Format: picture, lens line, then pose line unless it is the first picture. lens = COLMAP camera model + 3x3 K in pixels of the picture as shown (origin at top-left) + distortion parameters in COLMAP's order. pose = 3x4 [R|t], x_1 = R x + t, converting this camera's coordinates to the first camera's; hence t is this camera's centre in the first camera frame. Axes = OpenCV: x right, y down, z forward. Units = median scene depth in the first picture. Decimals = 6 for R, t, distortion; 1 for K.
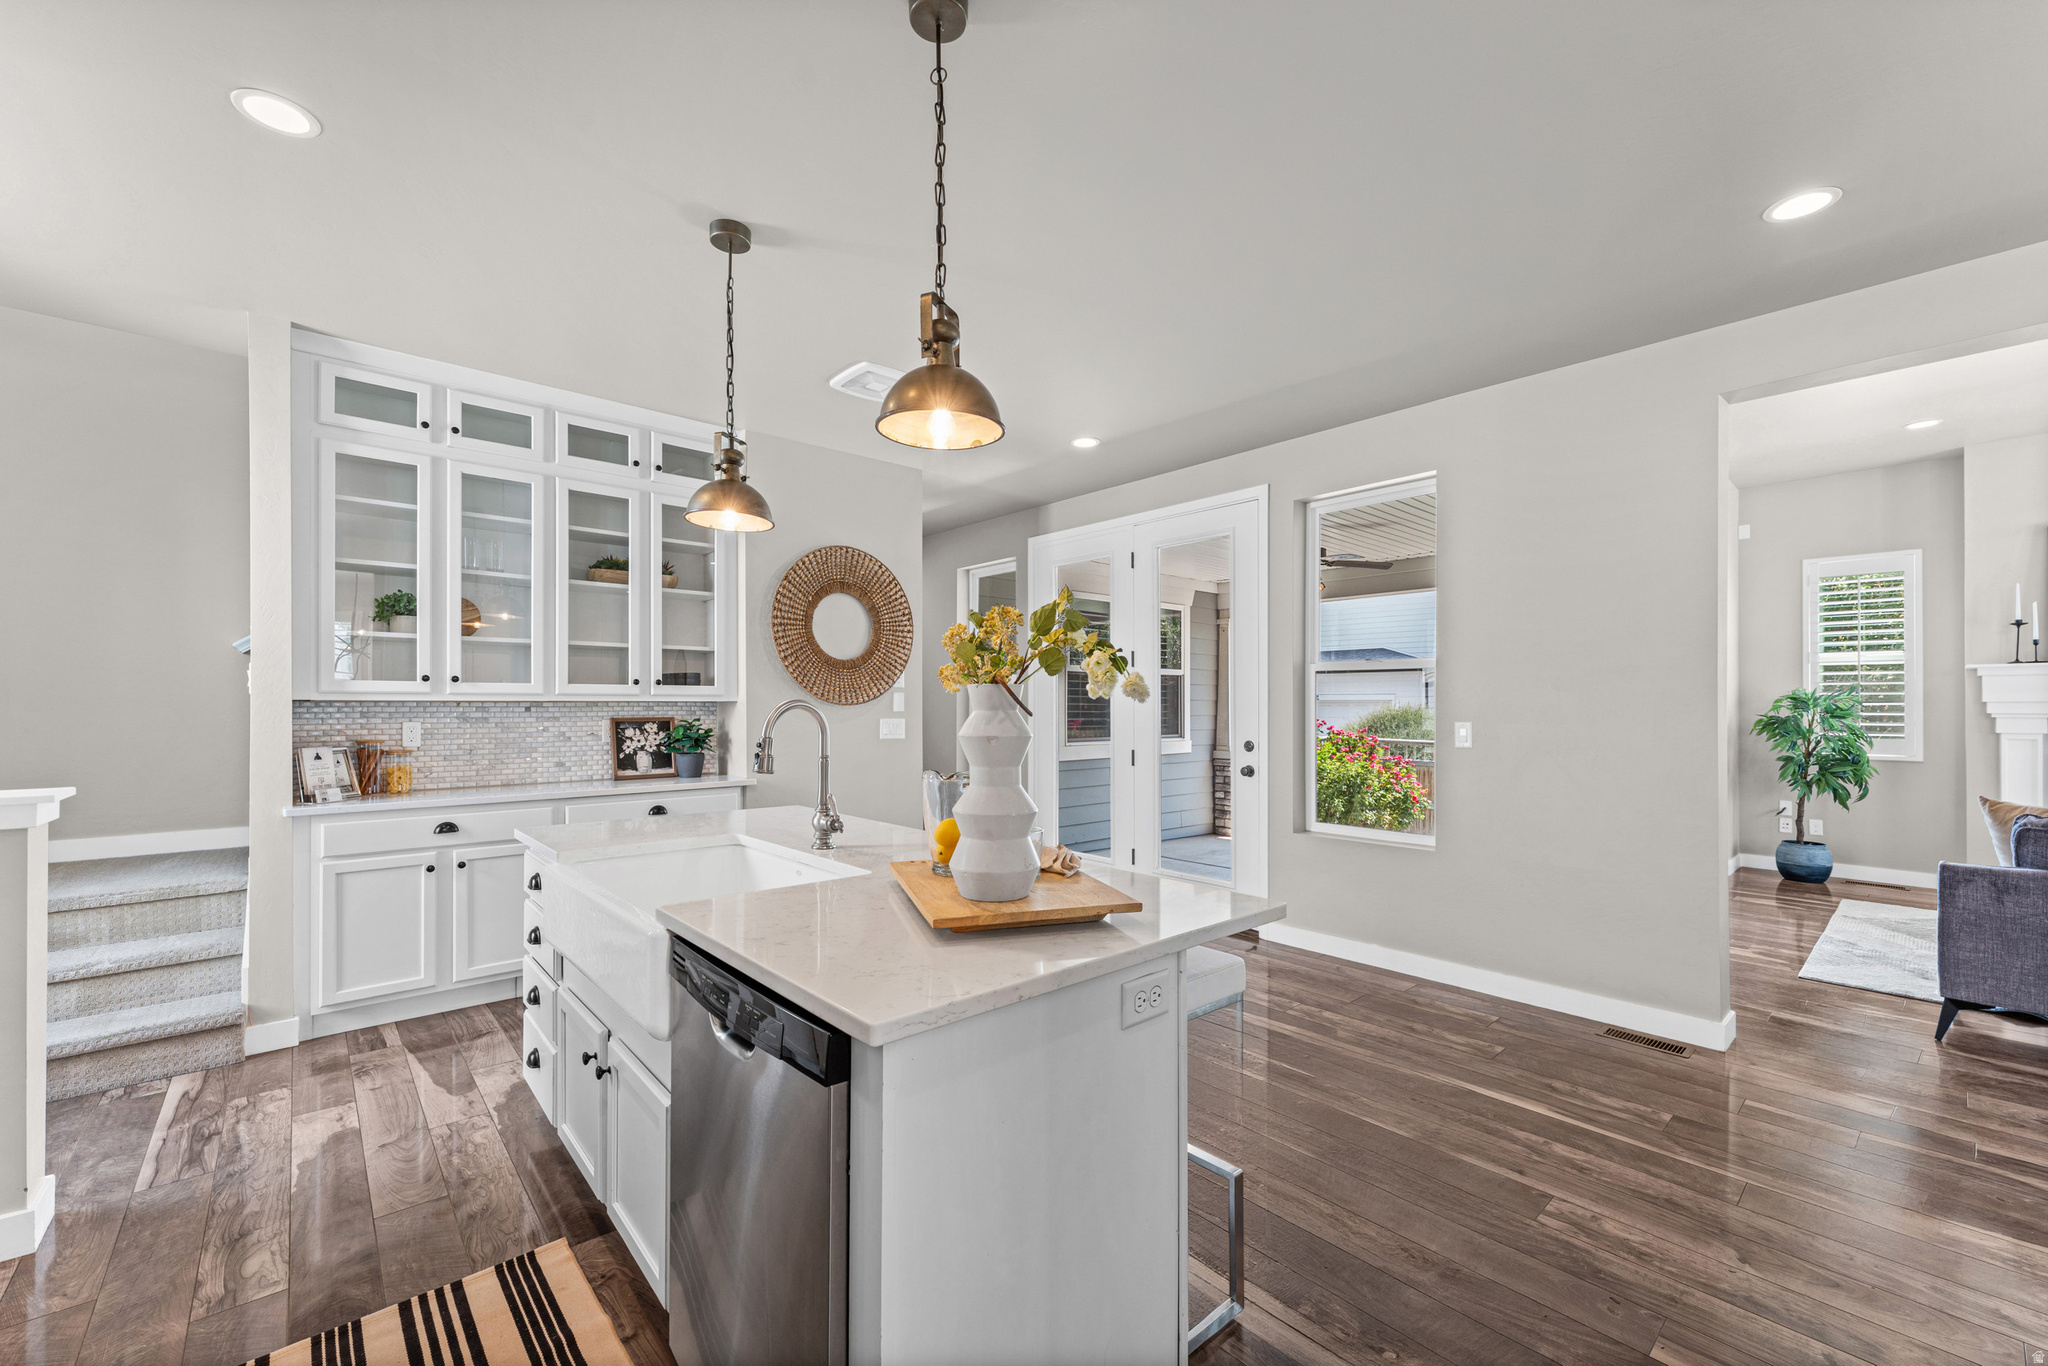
lens RADIAL K [[821.8, 0, 1014.6], [0, 821.8, 695.3], [0, 0, 1]] dist [-0.000535, -0.000427]
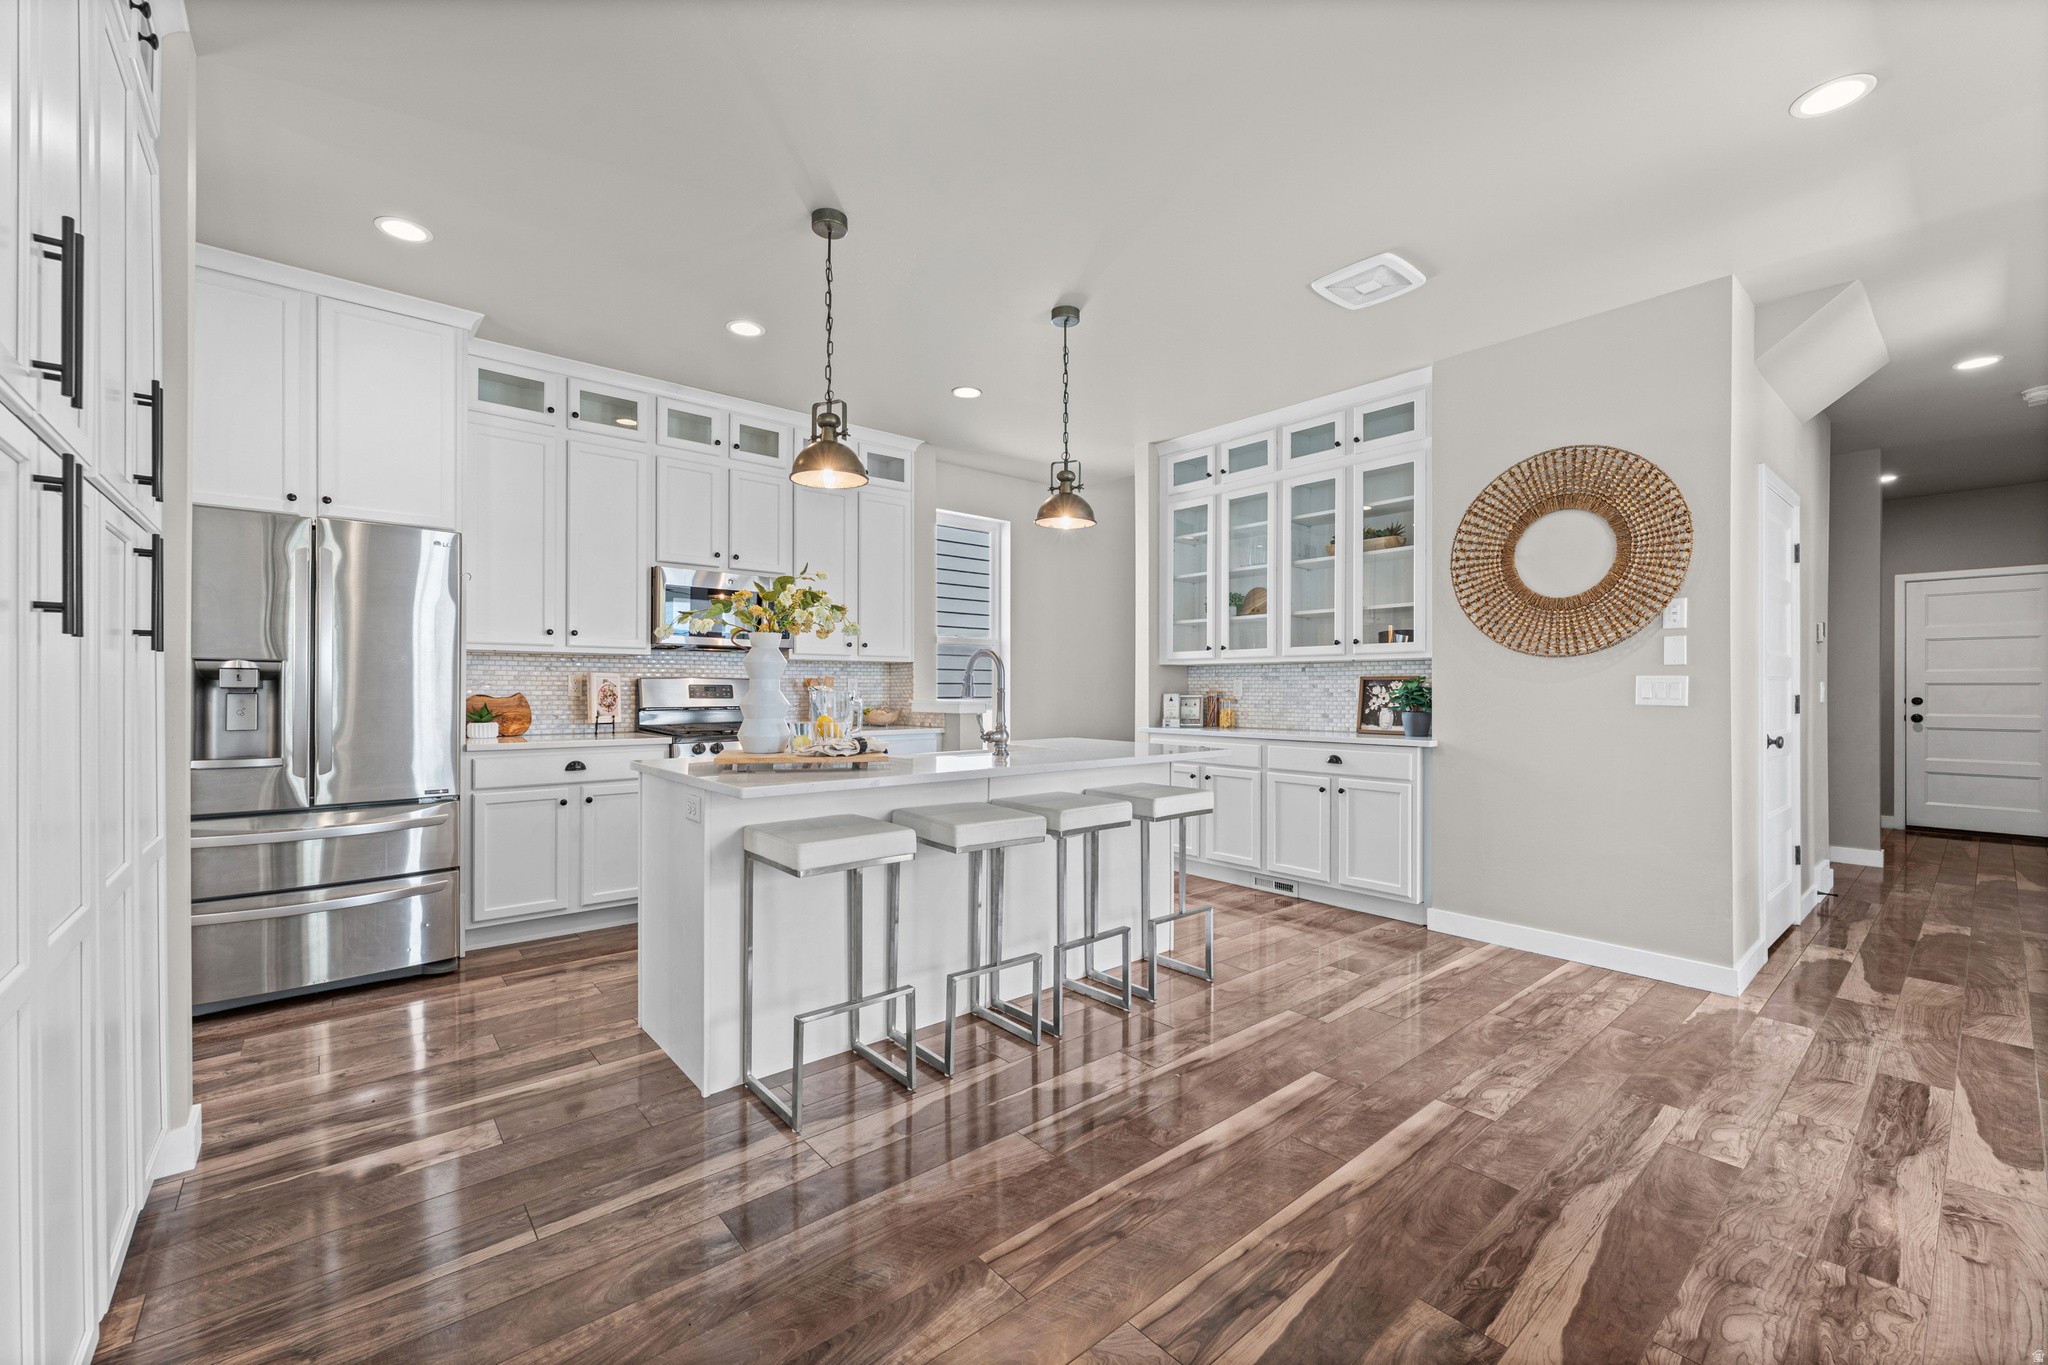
lens RADIAL K [[821.8, 0, 1014.6], [0, 821.8, 694.8], [0, 0, 1]] dist [-0.000535, -0.000427]
pose [[-0.023368, 0.006522, -0.999706, 0.623766], [0.009959, 0.999931, 0.006290, 0.040619], [0.999677, -0.009809, -0.023431, 0.564893]]
